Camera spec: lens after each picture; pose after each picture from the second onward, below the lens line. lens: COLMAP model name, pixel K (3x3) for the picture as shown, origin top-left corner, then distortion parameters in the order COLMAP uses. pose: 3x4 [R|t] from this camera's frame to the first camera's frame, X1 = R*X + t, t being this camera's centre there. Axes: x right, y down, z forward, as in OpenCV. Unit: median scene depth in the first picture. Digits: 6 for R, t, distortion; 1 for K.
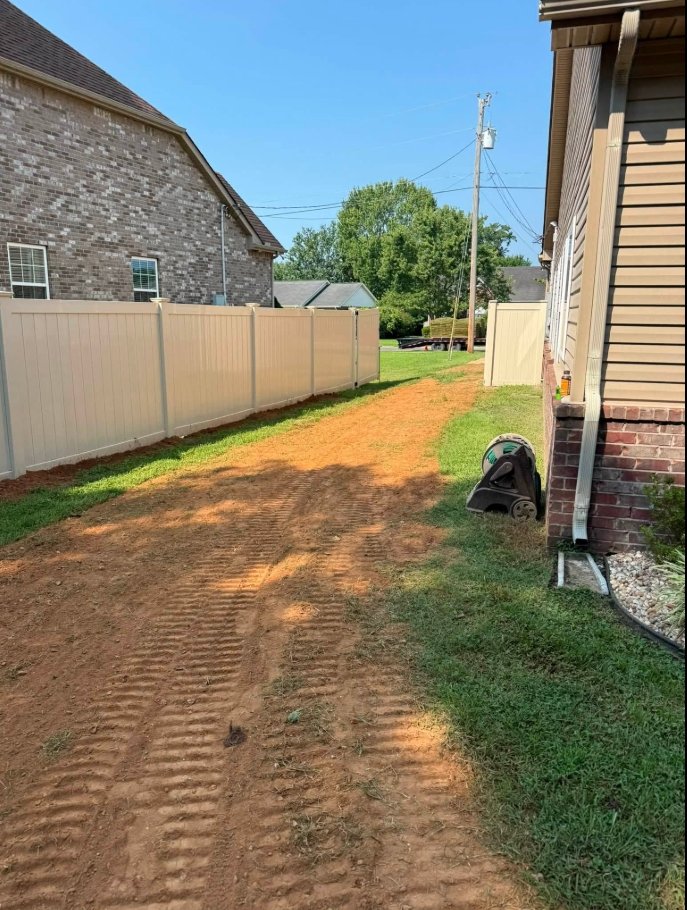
lens RADIAL K [[684.3, 0, 343.5], [0, 684.3, 455.0], [0, 0, 1]] dist [-0.008618, -0.007873]
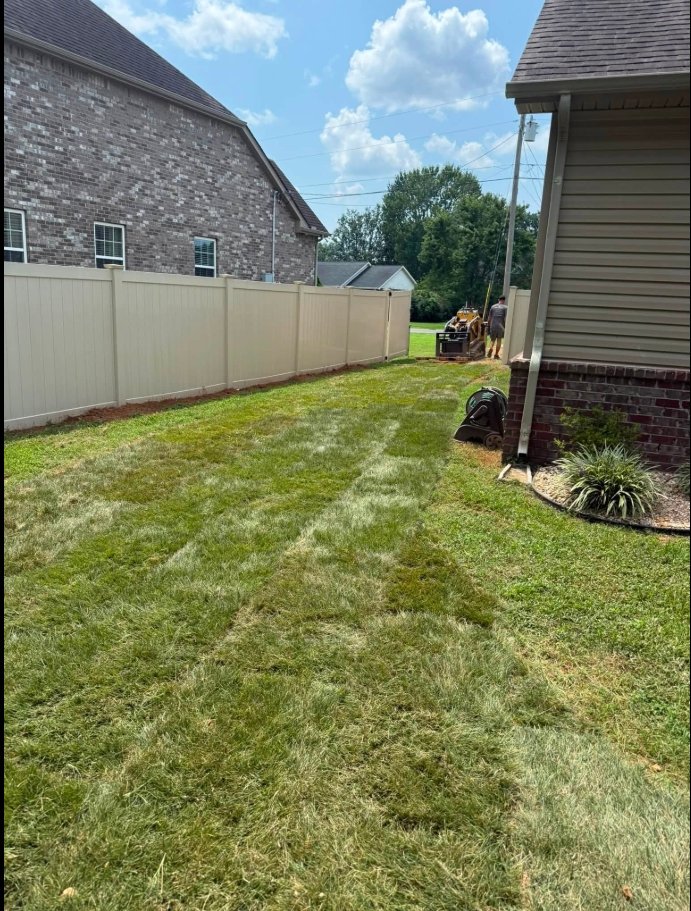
lens RADIAL K [[669.2, 0, 329.9], [0, 669.2, 456.9], [0, 0, 1]] dist [0.033821, -0.081159]
pose [[0.996266, 0.054887, -0.066645, 0.009286], [-0.052659, 0.998008, 0.034741, 0.026450], [0.068419, -0.031102, 0.997172, -0.115351]]
